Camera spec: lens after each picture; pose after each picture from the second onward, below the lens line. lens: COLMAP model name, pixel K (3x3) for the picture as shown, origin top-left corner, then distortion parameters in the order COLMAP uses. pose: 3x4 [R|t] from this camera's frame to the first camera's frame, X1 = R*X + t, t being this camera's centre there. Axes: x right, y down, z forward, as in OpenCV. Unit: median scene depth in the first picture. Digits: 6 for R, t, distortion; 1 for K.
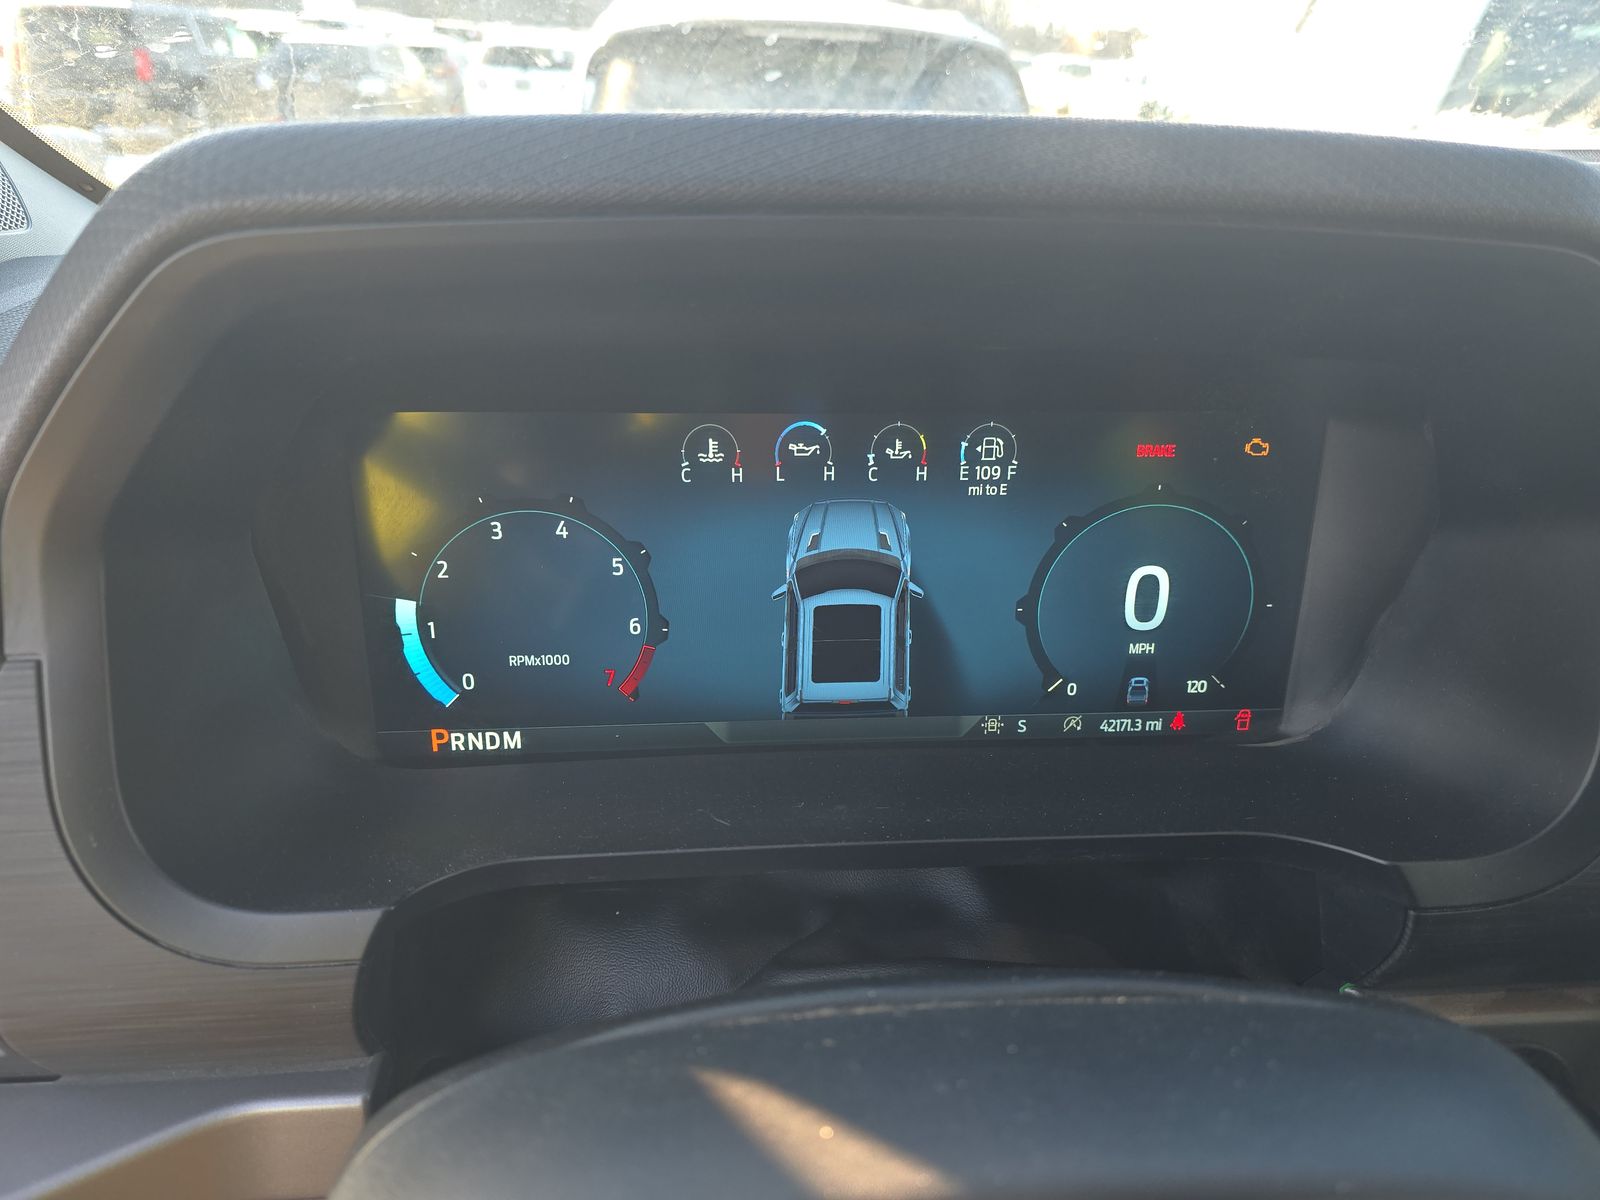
lens RADIAL K [[1075.9, 0, 800.0], [0, 1075.9, 600.0], [0, 0, 1]] dist [0.057459, -0.047903]
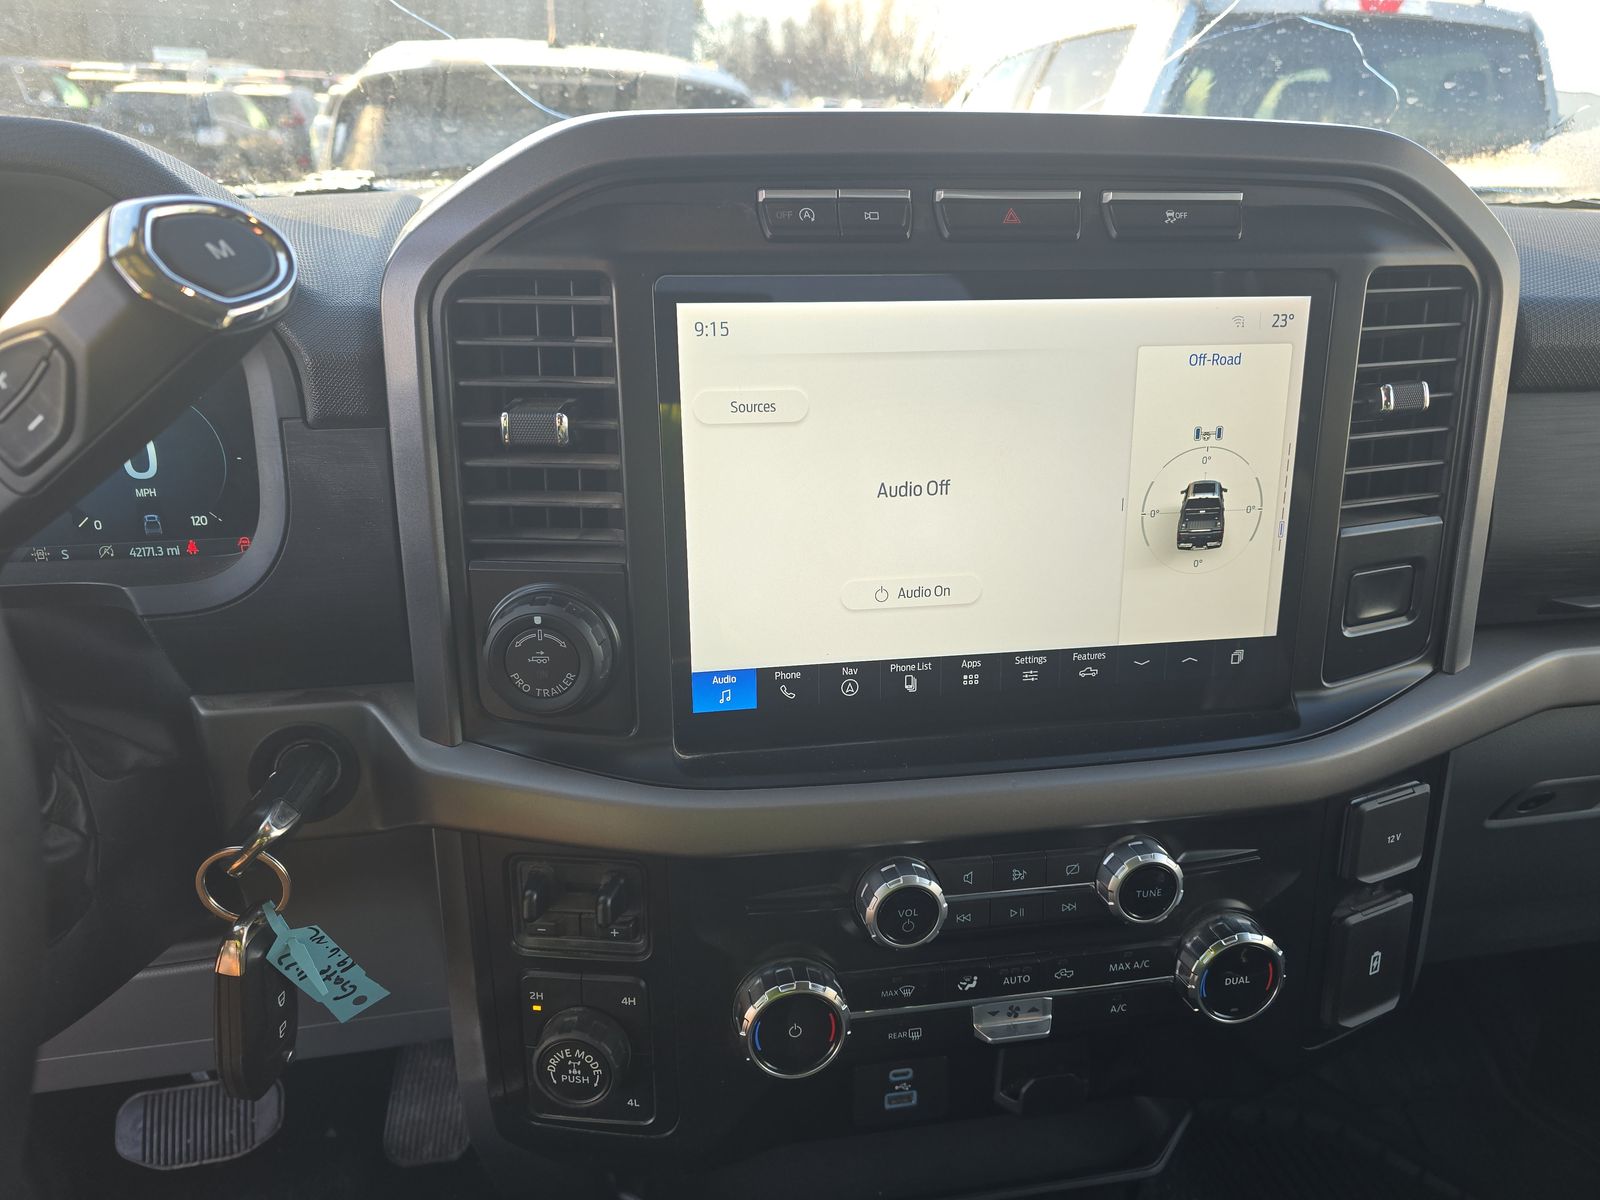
lens RADIAL K [[1075.9, 0, 800.0], [0, 1075.9, 600.0], [0, 0, 1]] dist [0.057459, -0.047903]
pose [[0.994798, -0.048158, 0.089763, 0.994149], [0.051359, 0.998112, -0.033698, 0.265990], [-0.087971, 0.038133, 0.995393, -0.451968]]
